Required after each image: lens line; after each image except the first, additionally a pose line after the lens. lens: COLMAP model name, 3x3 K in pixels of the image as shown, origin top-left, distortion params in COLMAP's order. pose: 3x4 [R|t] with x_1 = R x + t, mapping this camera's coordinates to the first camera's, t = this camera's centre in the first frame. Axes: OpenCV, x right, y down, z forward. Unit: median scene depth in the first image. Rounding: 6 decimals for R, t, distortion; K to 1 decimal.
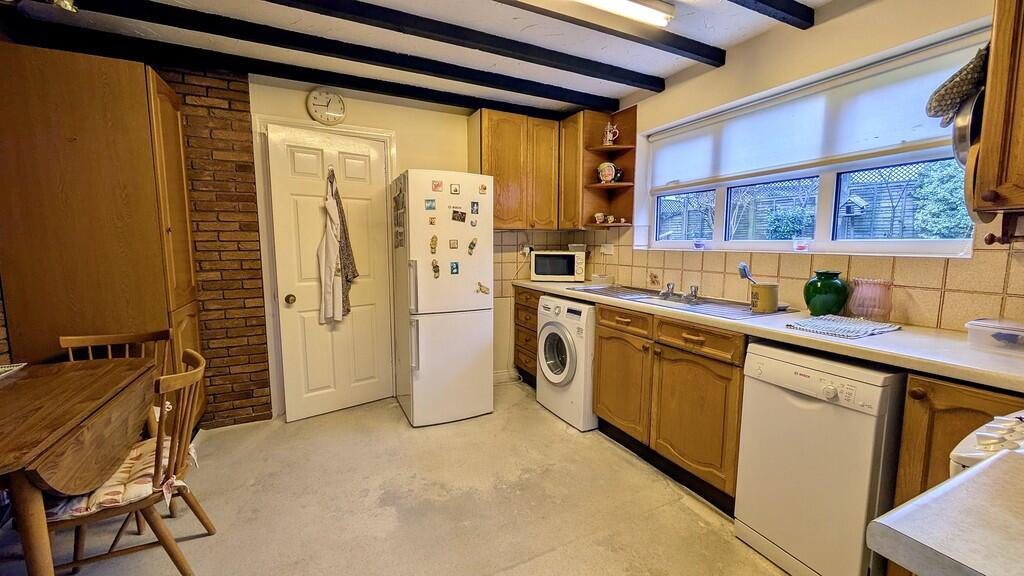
lens RADIAL K [[399.7, 0, 510.7], [0, 399.7, 289.9], [0, 0, 1]] dist [-0.003872, -0.000175]
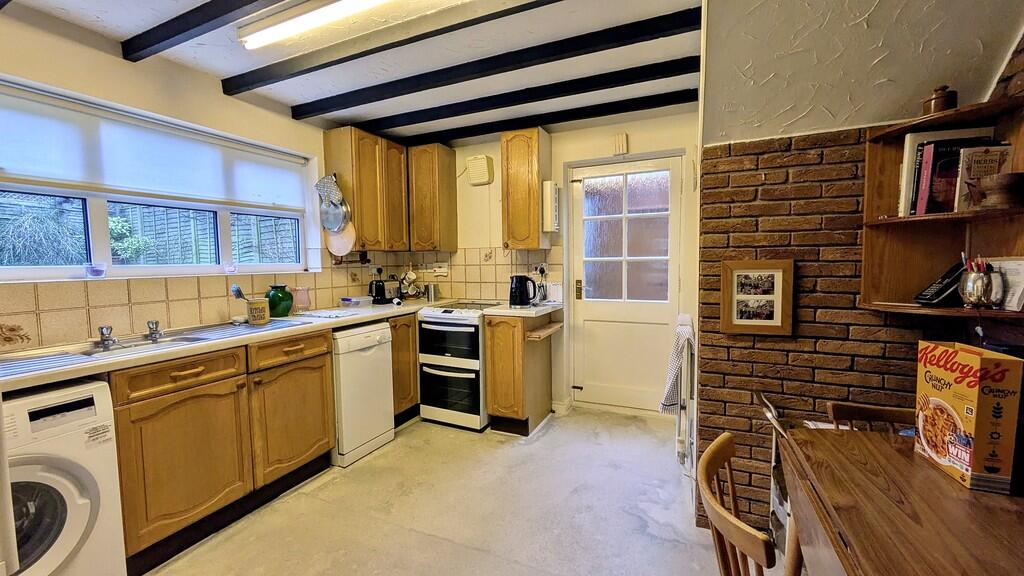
lens RADIAL K [[399.7, 0, 510.7], [0, 399.7, 285.7], [0, 0, 1]] dist [-0.003872, -0.000175]
pose [[-0.635844, -0.046149, 0.770437, -0.742583], [0.099048, 0.985078, 0.140751, -0.143828], [-0.765436, 0.165806, -0.621785, 1.100273]]
